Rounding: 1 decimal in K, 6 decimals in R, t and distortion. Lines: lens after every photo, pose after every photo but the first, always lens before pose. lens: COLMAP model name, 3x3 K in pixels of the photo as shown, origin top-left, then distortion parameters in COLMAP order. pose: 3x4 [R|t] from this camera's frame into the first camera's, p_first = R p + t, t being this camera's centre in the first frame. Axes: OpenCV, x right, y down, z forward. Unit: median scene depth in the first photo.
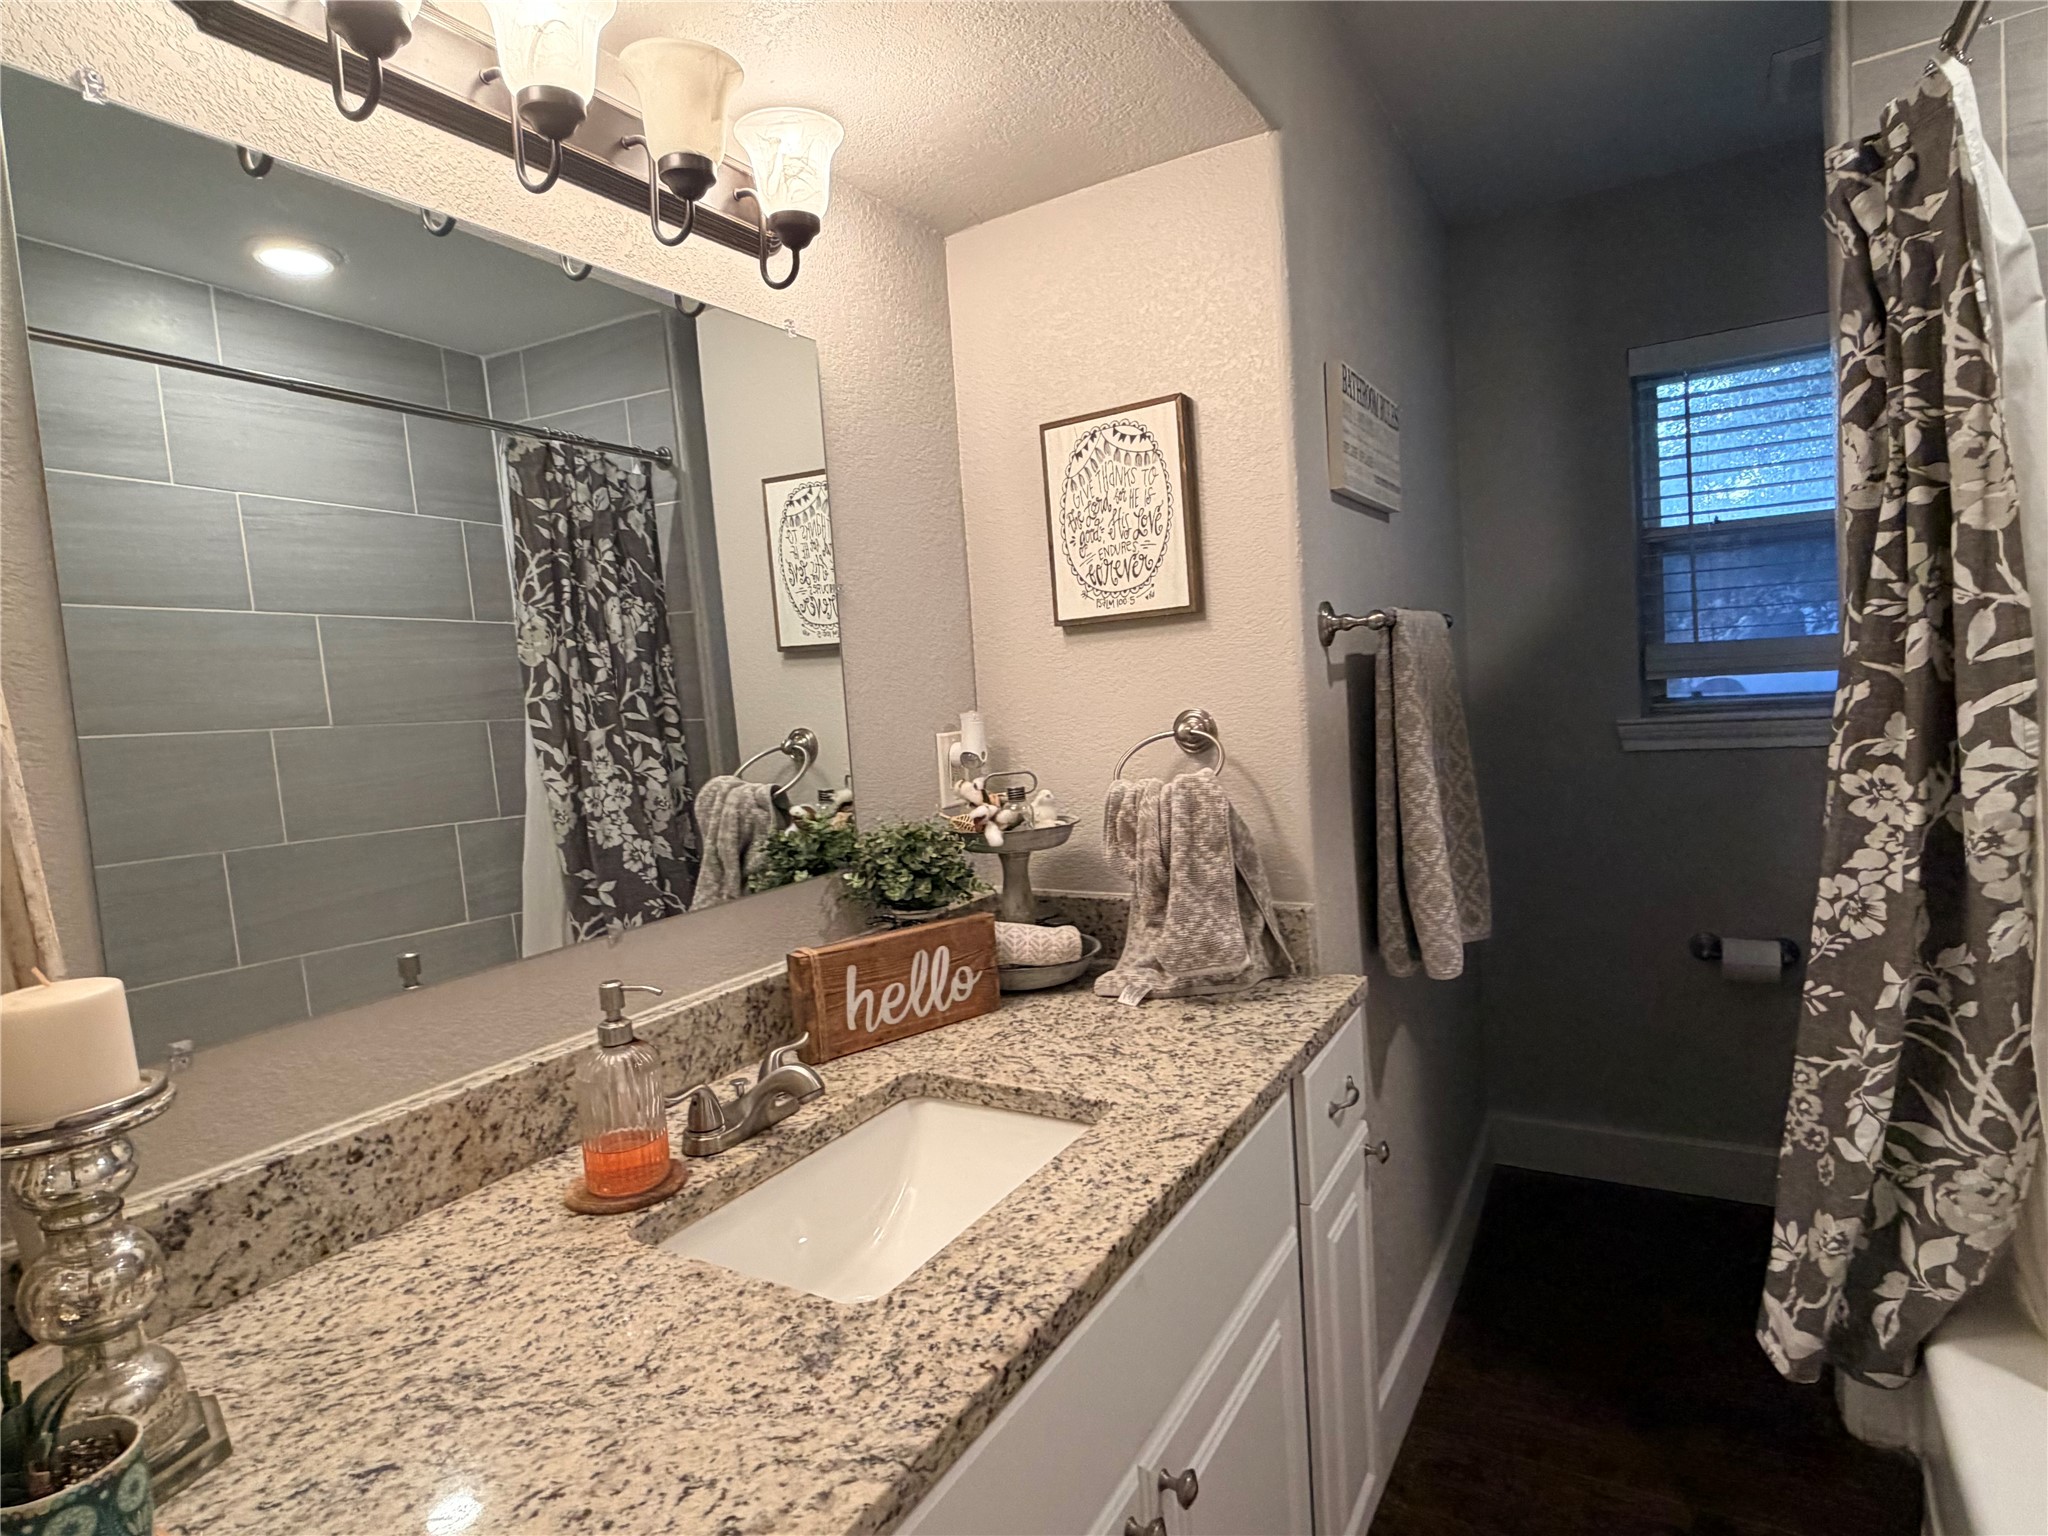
lens RADIAL K [[1110.1, 0, 1022.0], [0, 1110.1, 772.5], [0, 0, 1]] dist [-0.000799, -0.000674]
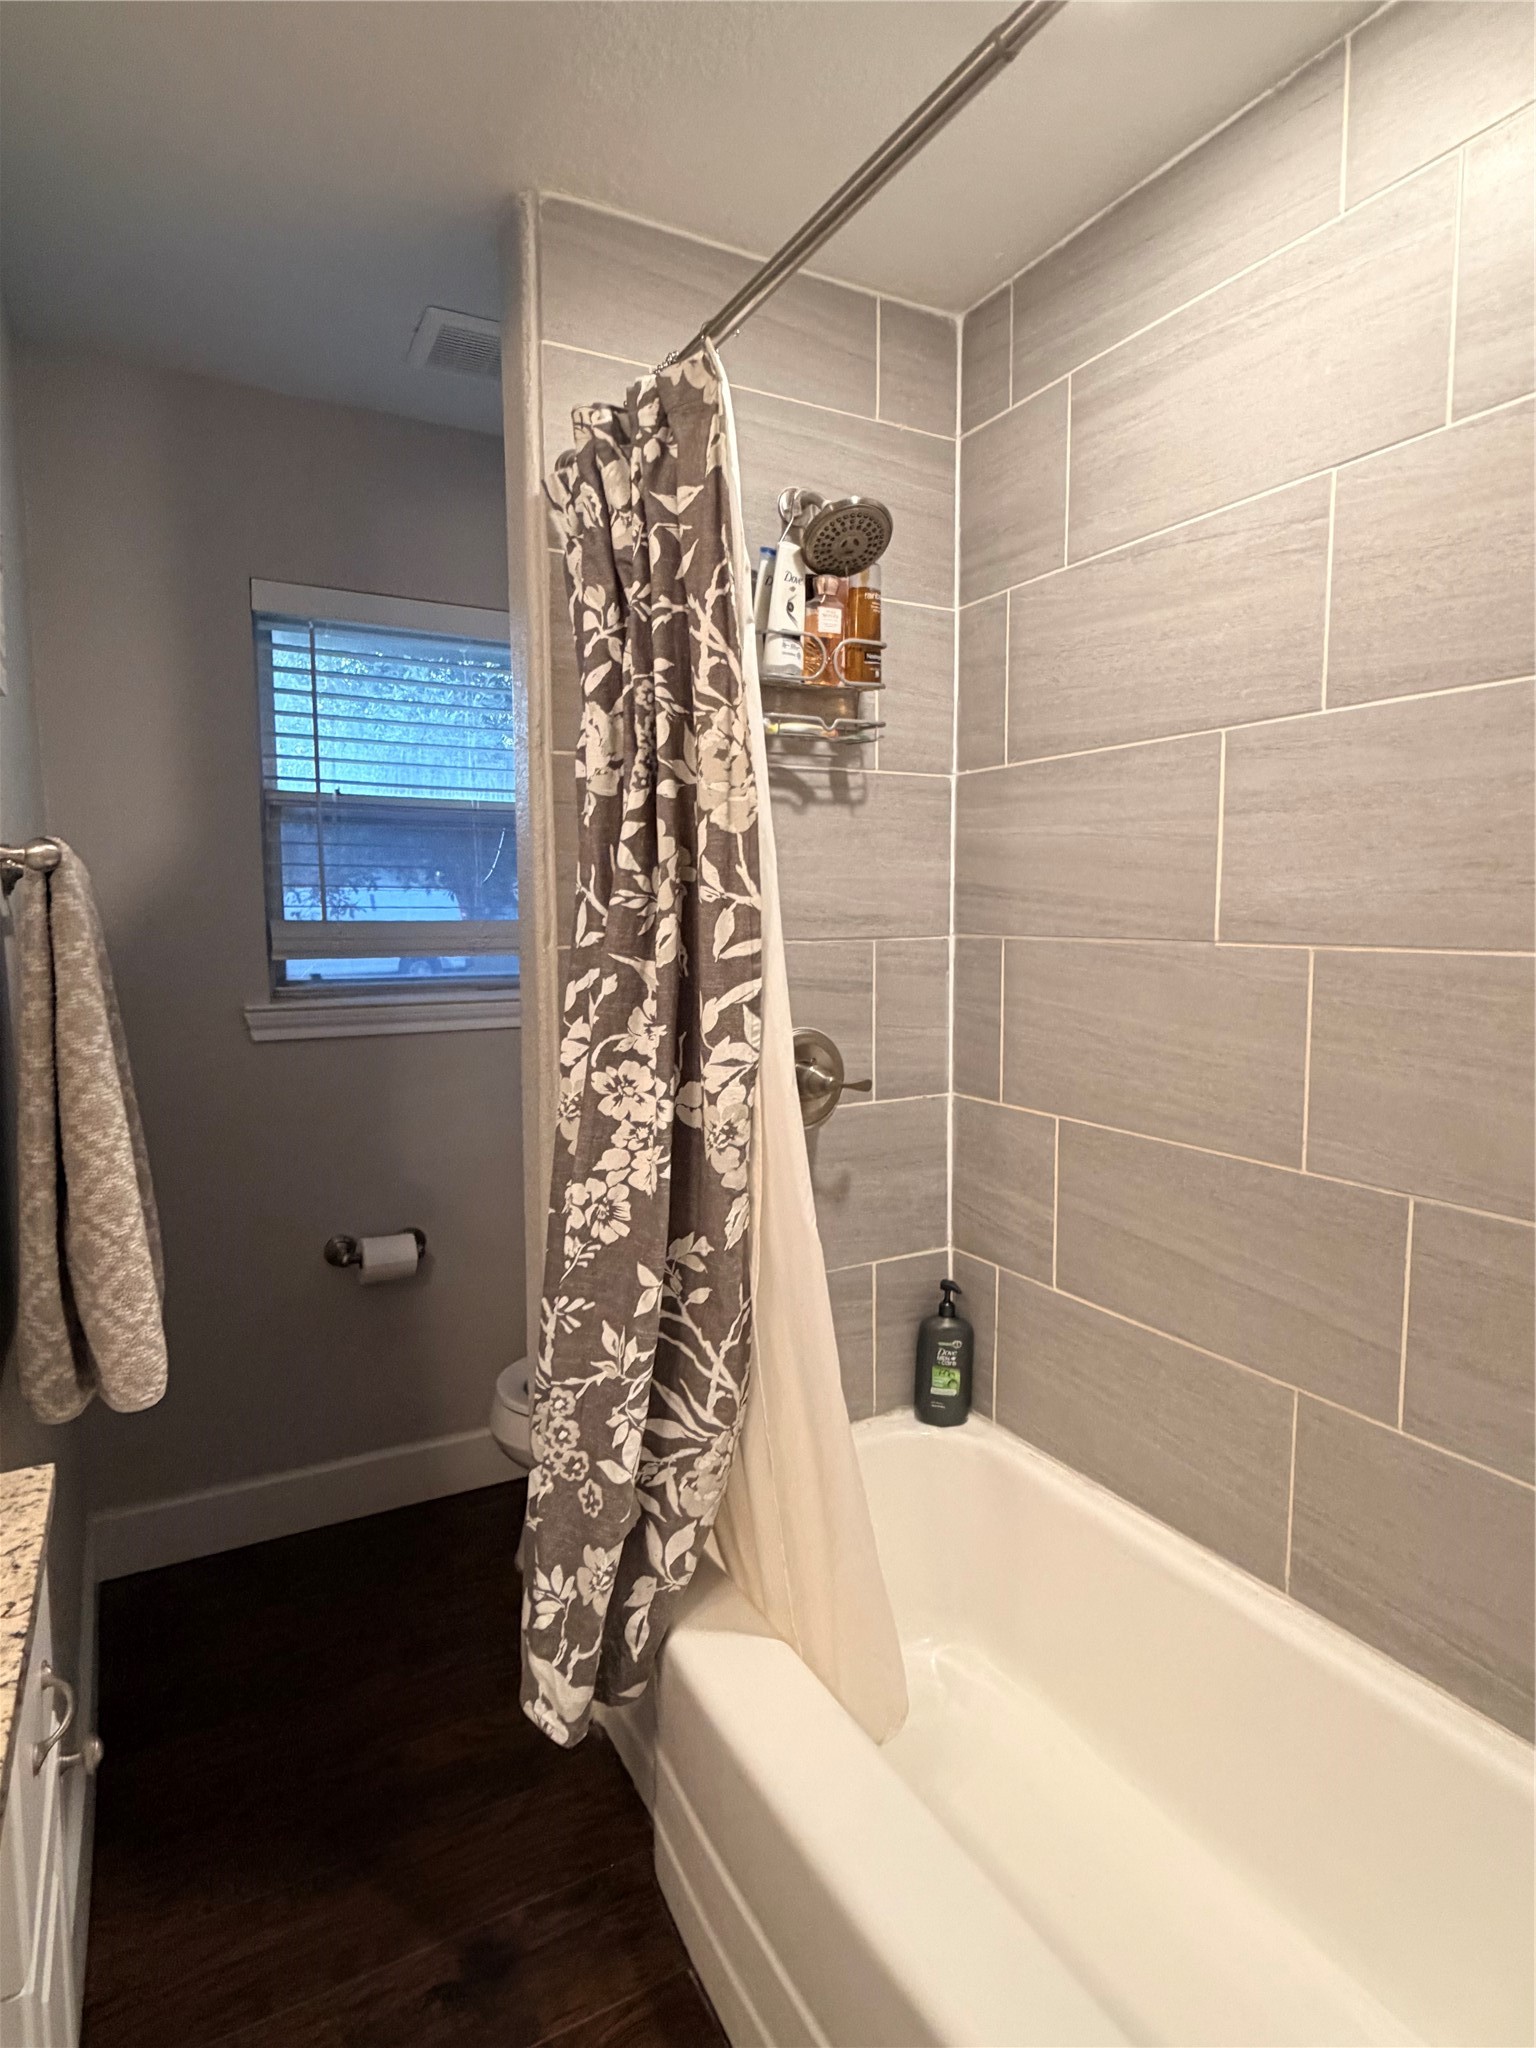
lens RADIAL K [[1110.1, 0, 761.3], [0, 1110.1, 1008.1], [0, 0, 1]] dist [-0.000799, -0.000674]
pose [[0.507221, -0.007529, 0.861783, -0.000513], [0.036213, 0.999265, -0.012585, -0.036727], [-0.861055, 0.037591, 0.507121, 0.404144]]
